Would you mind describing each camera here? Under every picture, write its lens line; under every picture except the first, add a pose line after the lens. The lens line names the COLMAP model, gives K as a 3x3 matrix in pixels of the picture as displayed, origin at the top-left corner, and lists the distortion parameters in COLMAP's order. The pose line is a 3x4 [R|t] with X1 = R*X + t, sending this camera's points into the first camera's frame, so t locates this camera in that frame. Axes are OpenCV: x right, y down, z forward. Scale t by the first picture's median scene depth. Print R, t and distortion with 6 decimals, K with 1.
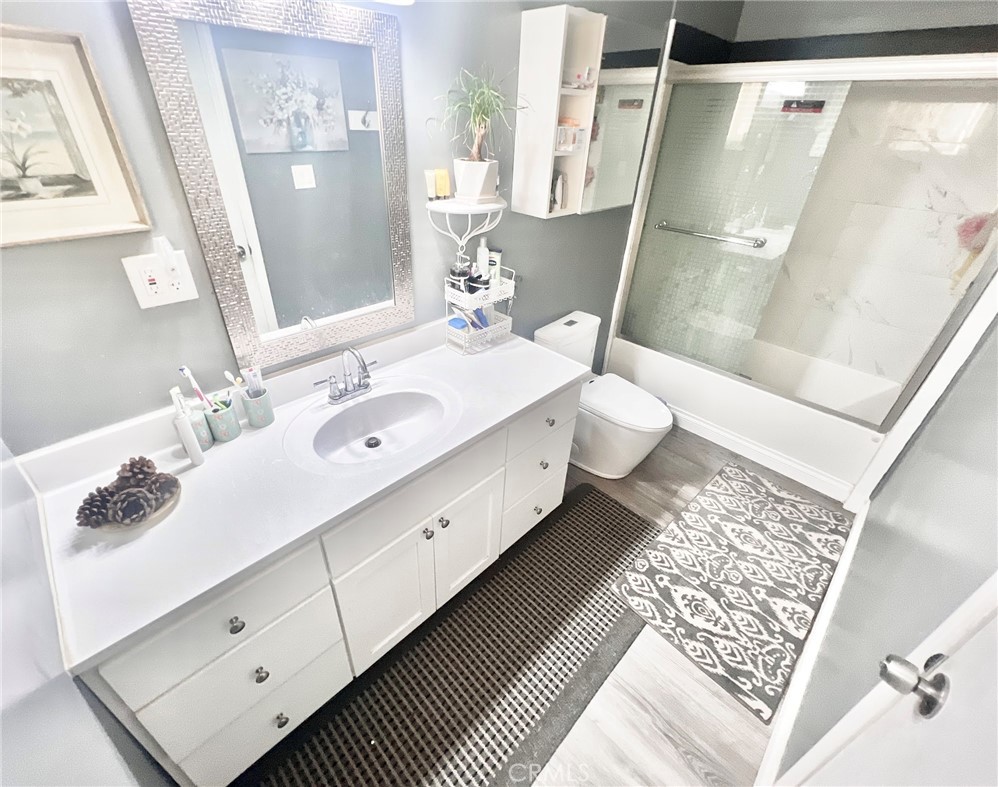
lens RADIAL K [[429.9, 0, 495.4], [0, 429.9, 391.2], [0, 0, 1]] dist [-0.001638, 0.000318]
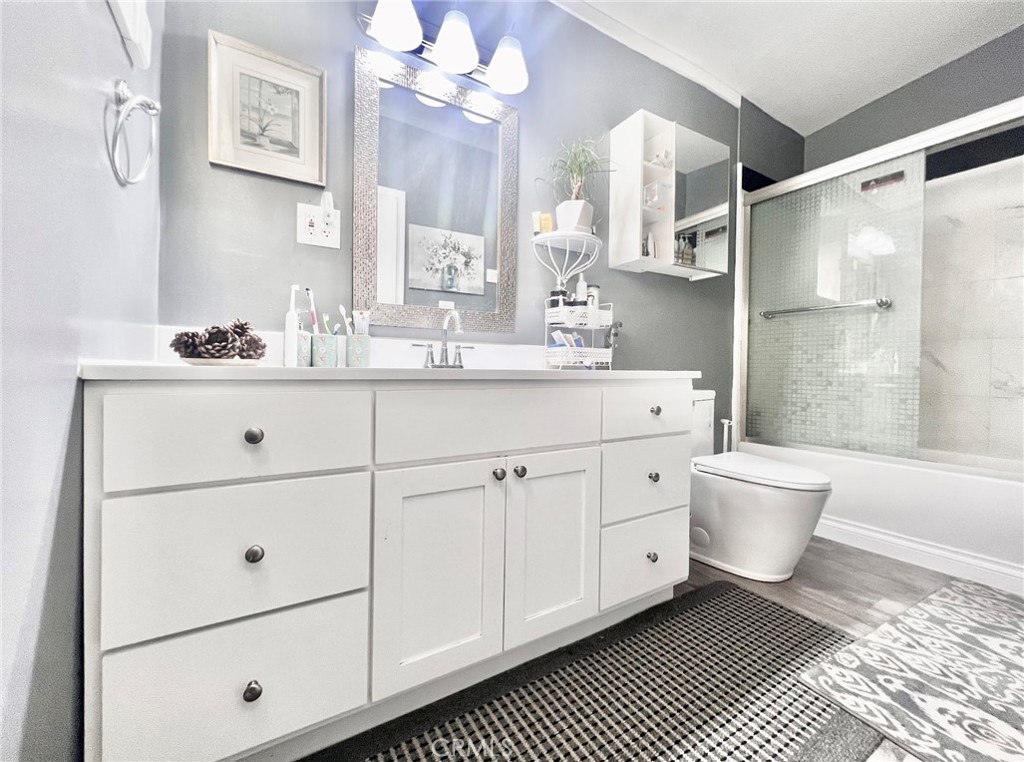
lens RADIAL K [[413.8, 0, 513.0], [0, 413.8, 378.4], [0, 0, 1]] dist [-0.001230, -0.000270]
pose [[0.971707, -0.024157, -0.234952, 0.043194], [-0.100292, 0.858423, -0.503042, 0.432283], [0.213840, 0.512373, 0.831713, 0.202226]]
